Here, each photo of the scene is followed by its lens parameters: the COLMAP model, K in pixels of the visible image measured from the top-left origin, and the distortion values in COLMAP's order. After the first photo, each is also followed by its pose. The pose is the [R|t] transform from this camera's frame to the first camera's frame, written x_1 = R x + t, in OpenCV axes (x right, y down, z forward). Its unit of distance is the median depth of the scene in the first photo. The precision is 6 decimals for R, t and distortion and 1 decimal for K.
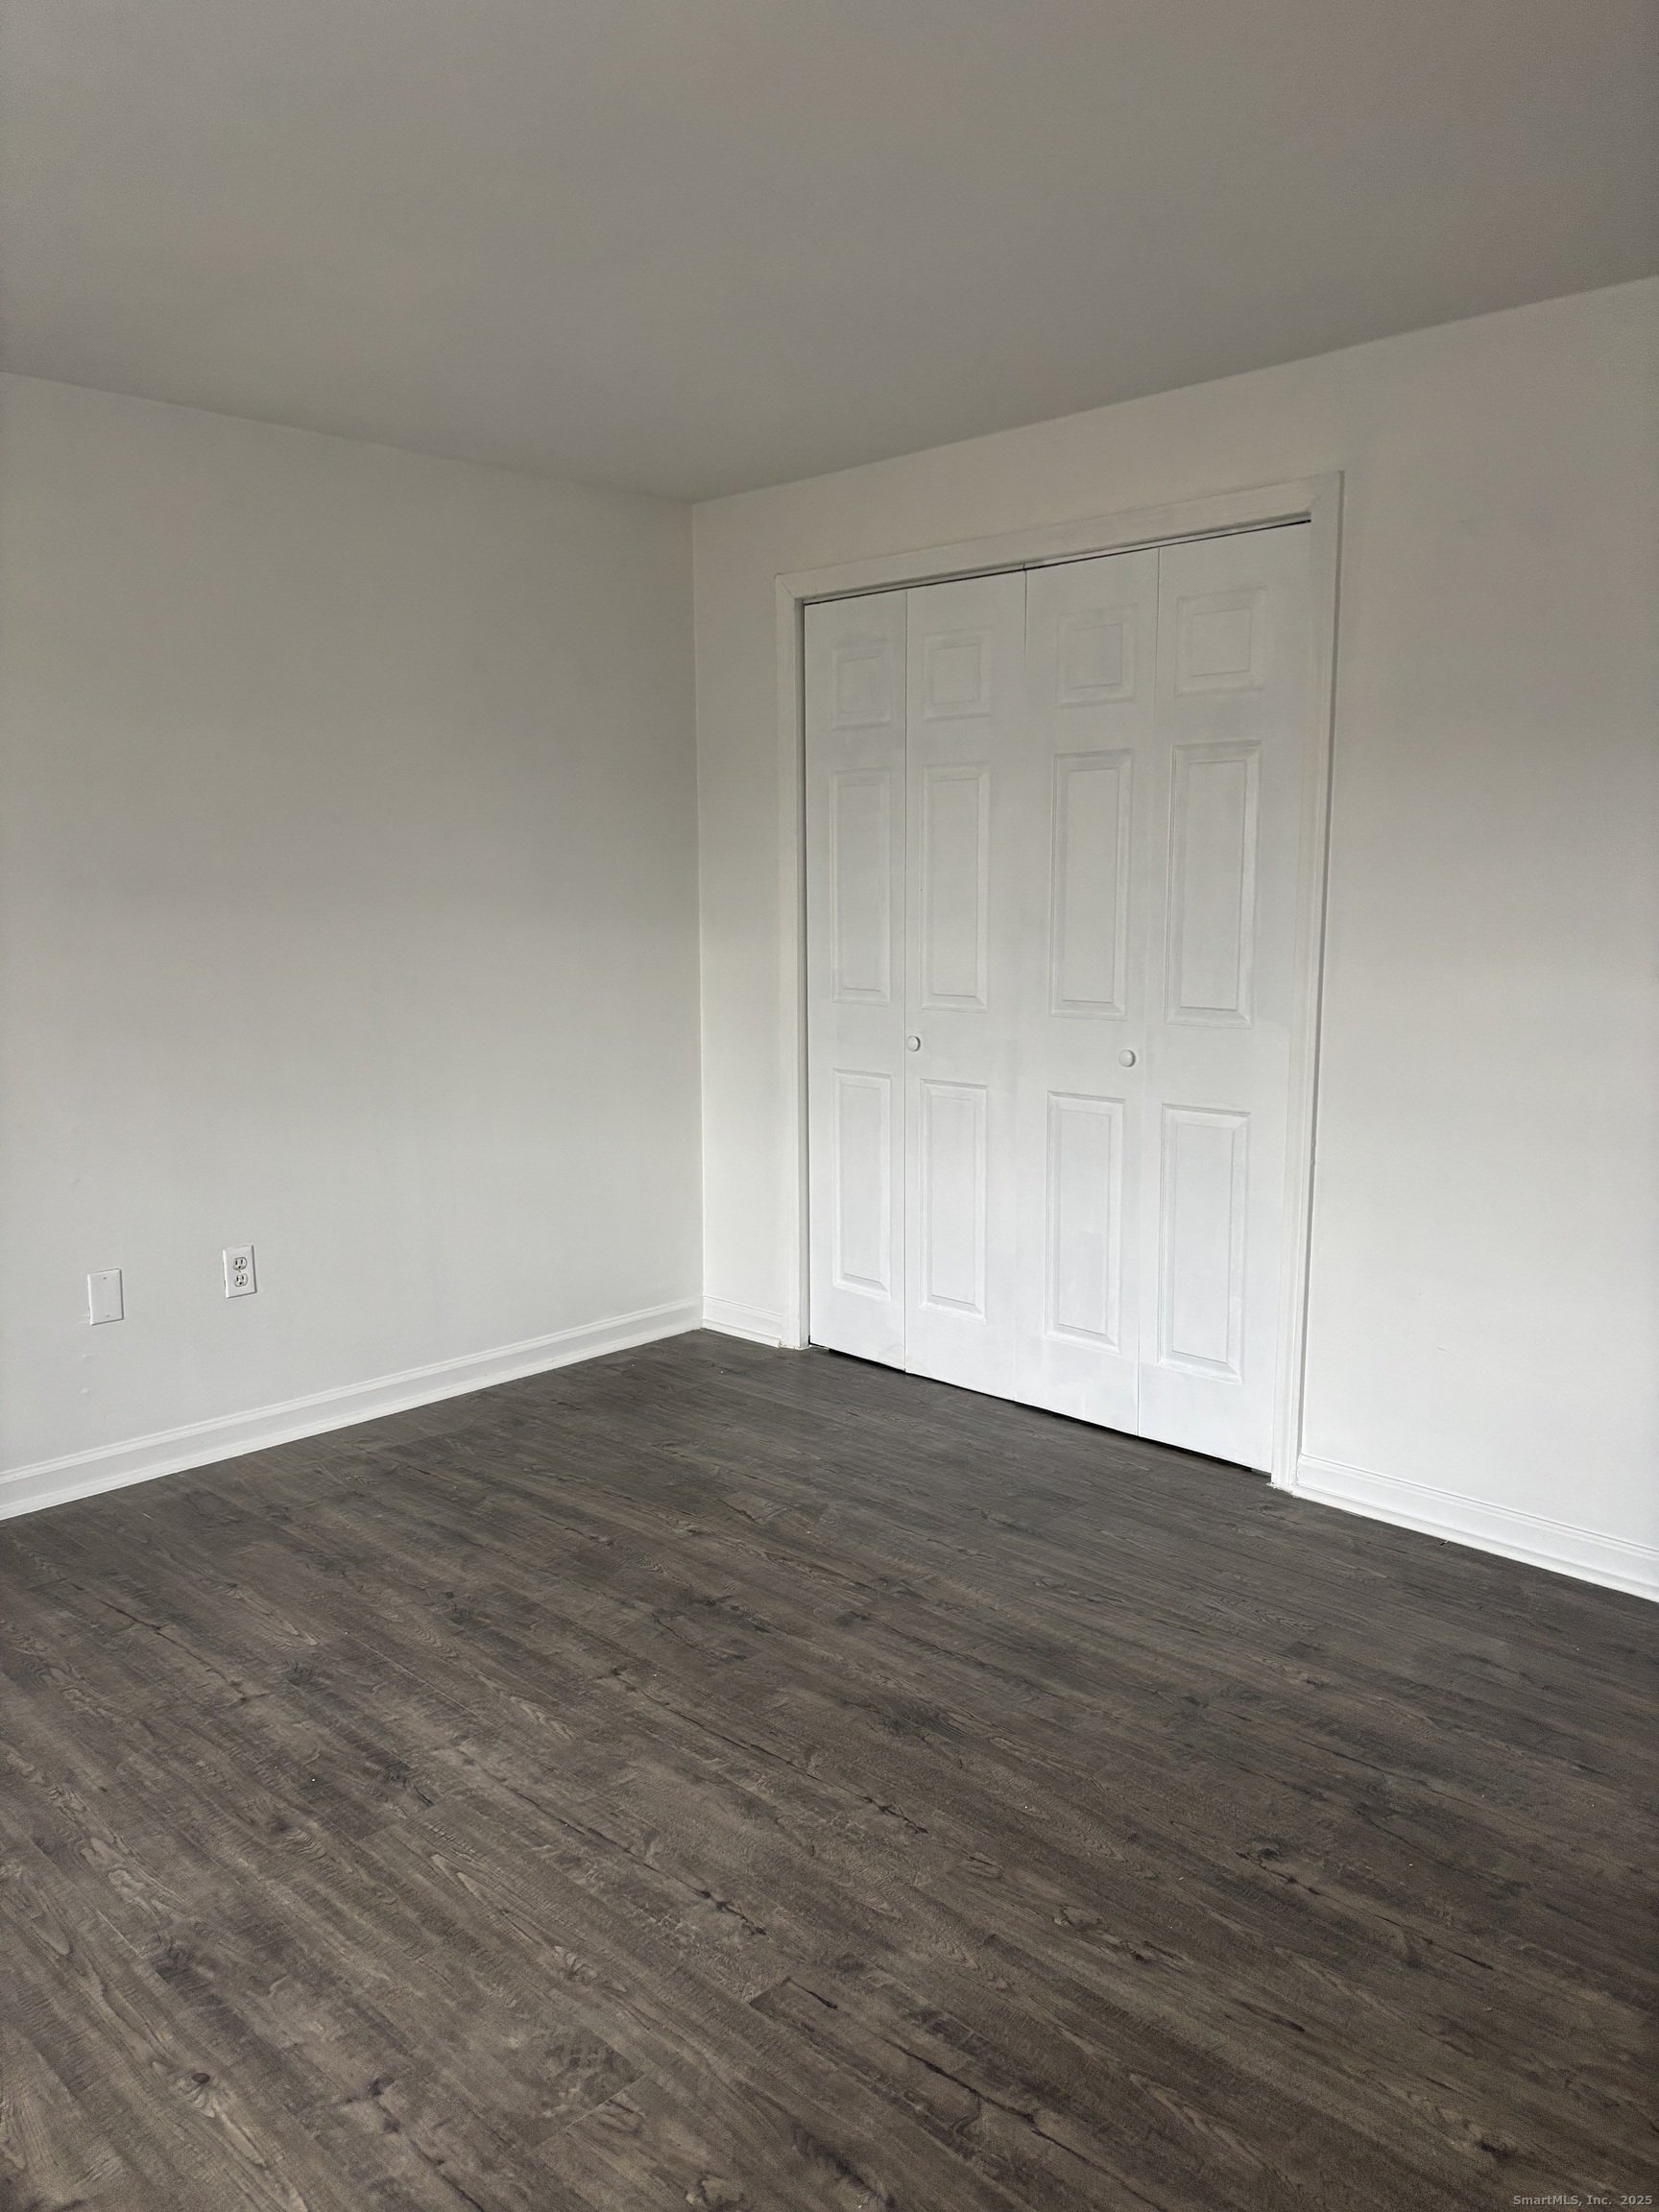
lens RADIAL K [[1680.4, 0, 840.3], [0, 1680.4, 1108.1], [0, 0, 1]] dist [0.039167, -0.047673]
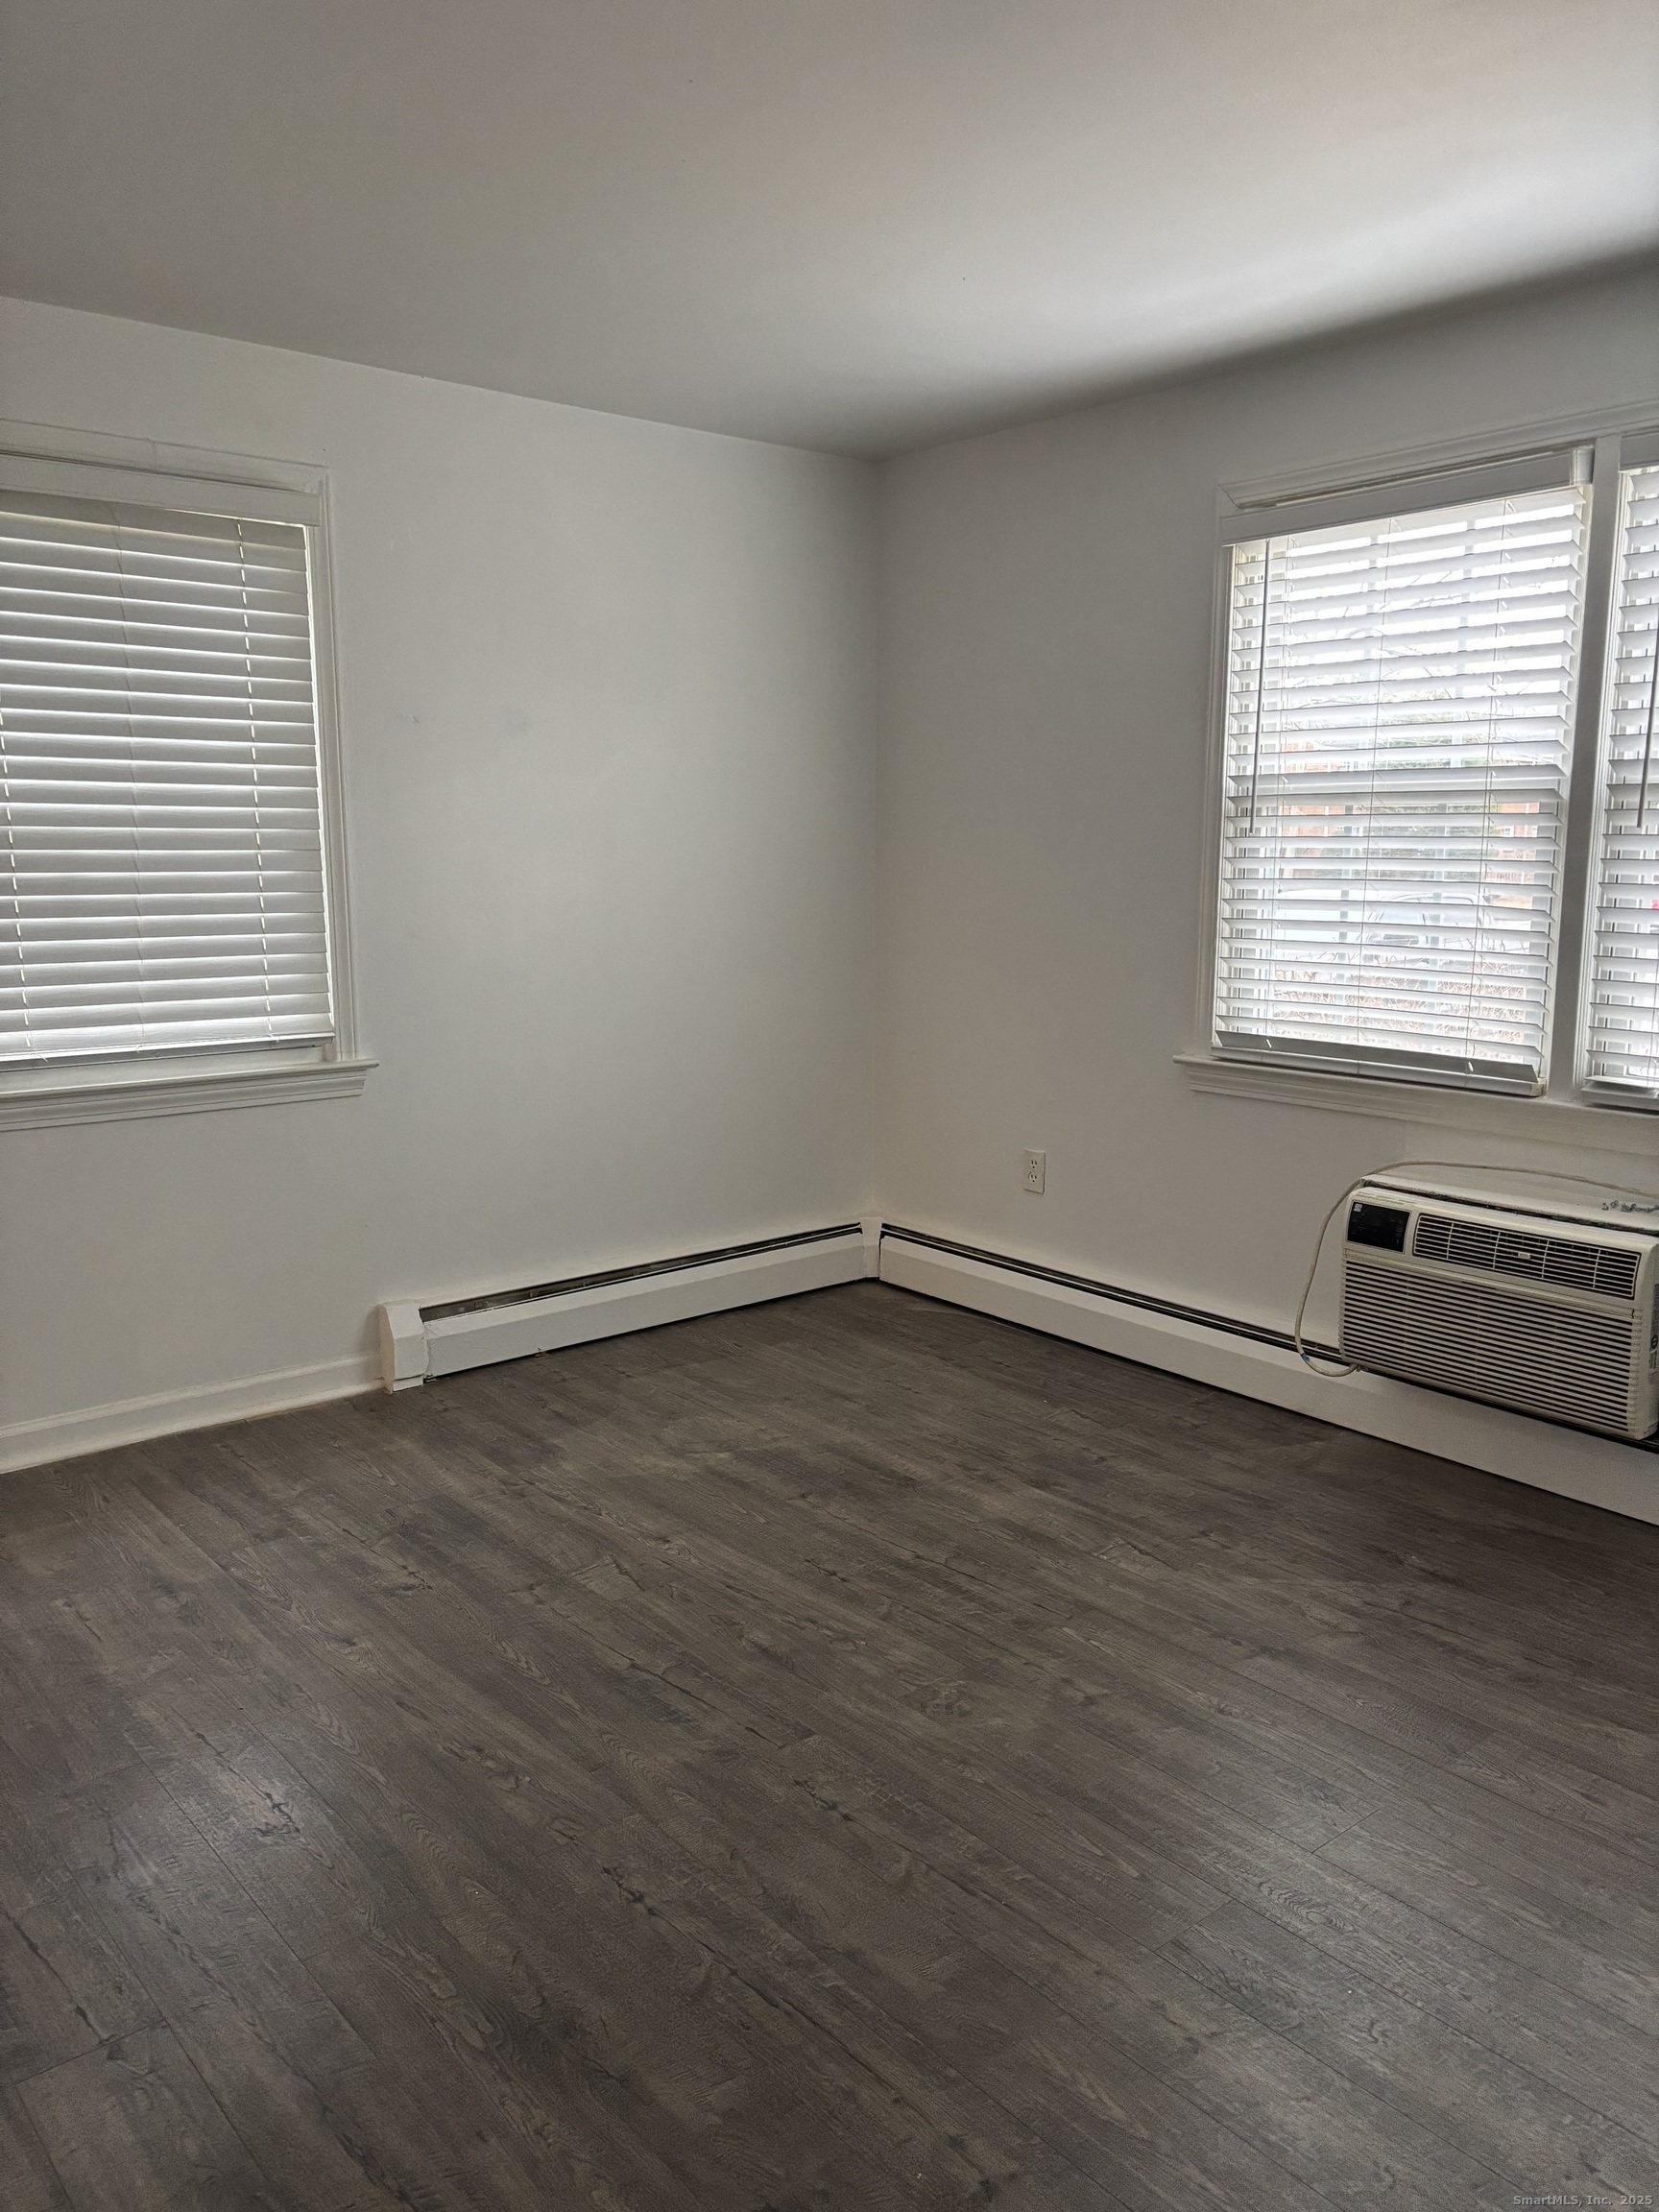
lens RADIAL K [[1680.4, 0, 828.1], [0, 1680.4, 1124.2], [0, 0, 1]] dist [0.039167, -0.047673]
pose [[-0.993804, -0.014513, 0.110194, -0.176944], [0.019952, 0.952039, 0.305327, -0.247754], [-0.109340, 0.305634, -0.945850, 1.862390]]
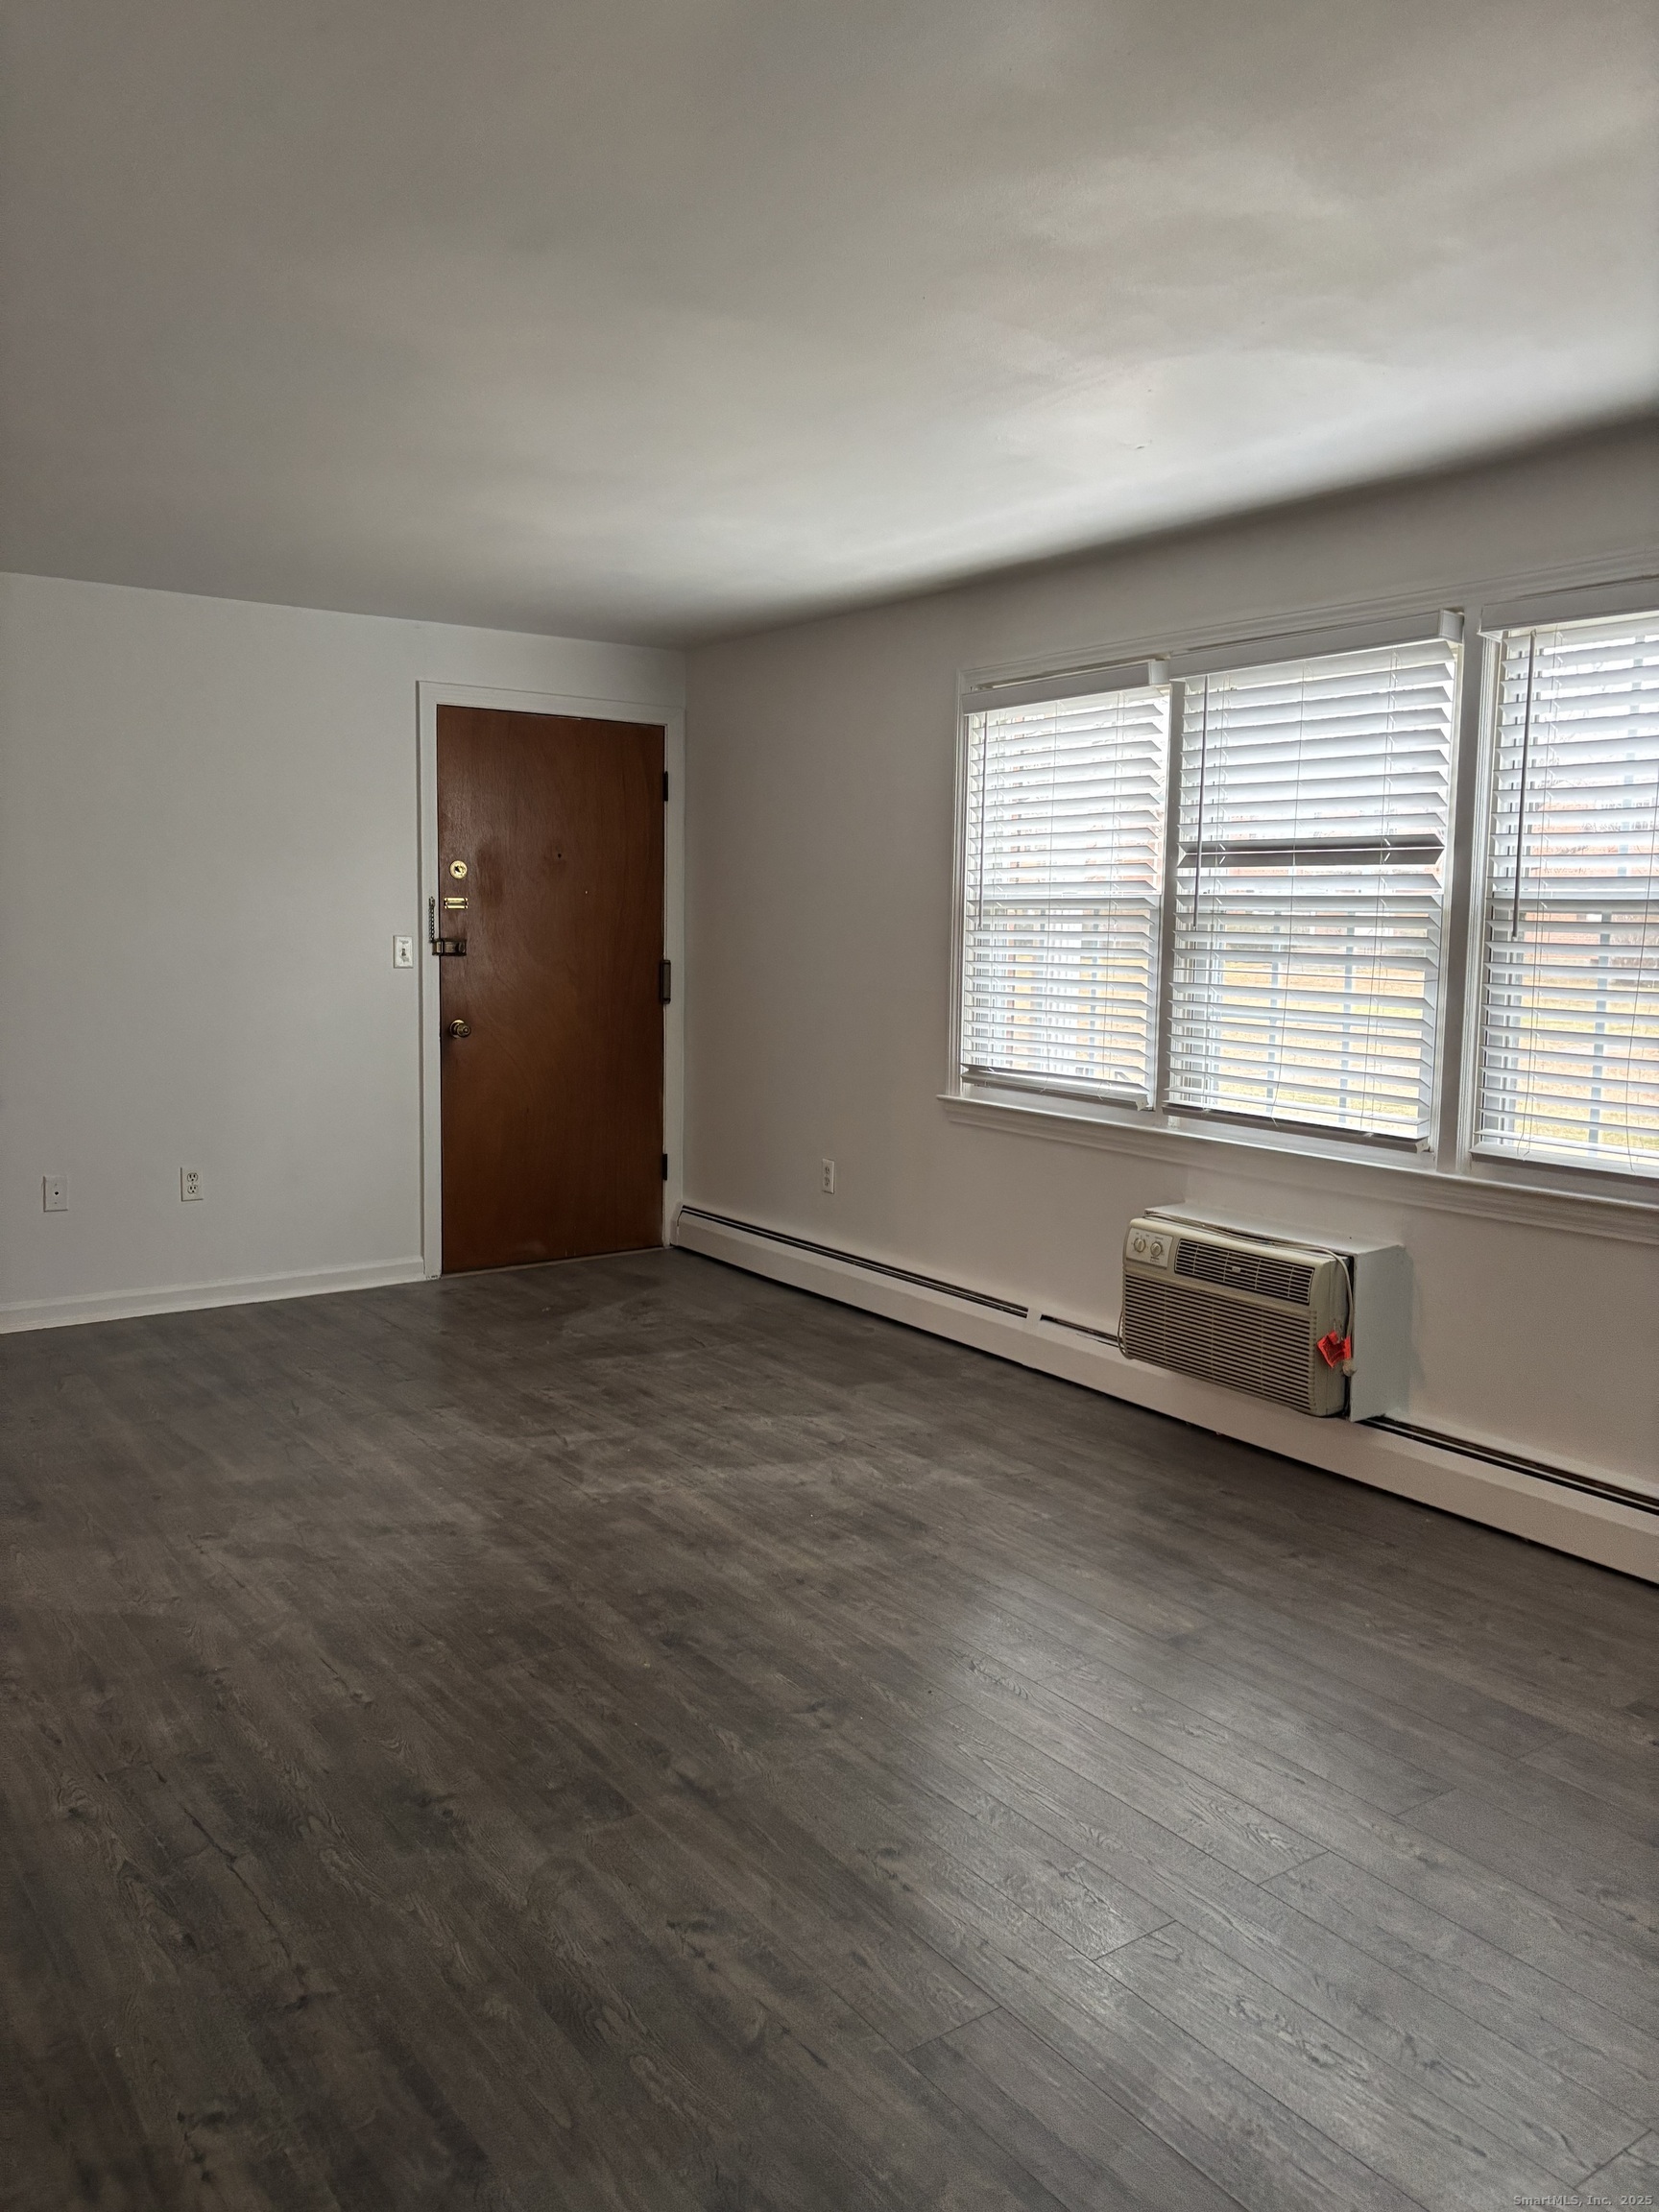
lens RADIAL K [[1680.4, 0, 843.5], [0, 1680.4, 1095.7], [0, 0, 1]] dist [0.039167, -0.047673]
pose [[-0.981090, -0.035682, 0.190236, -0.225000], [0.010065, 0.972126, 0.234242, -0.253725], [-0.193292, 0.231727, -0.953384, 1.909913]]
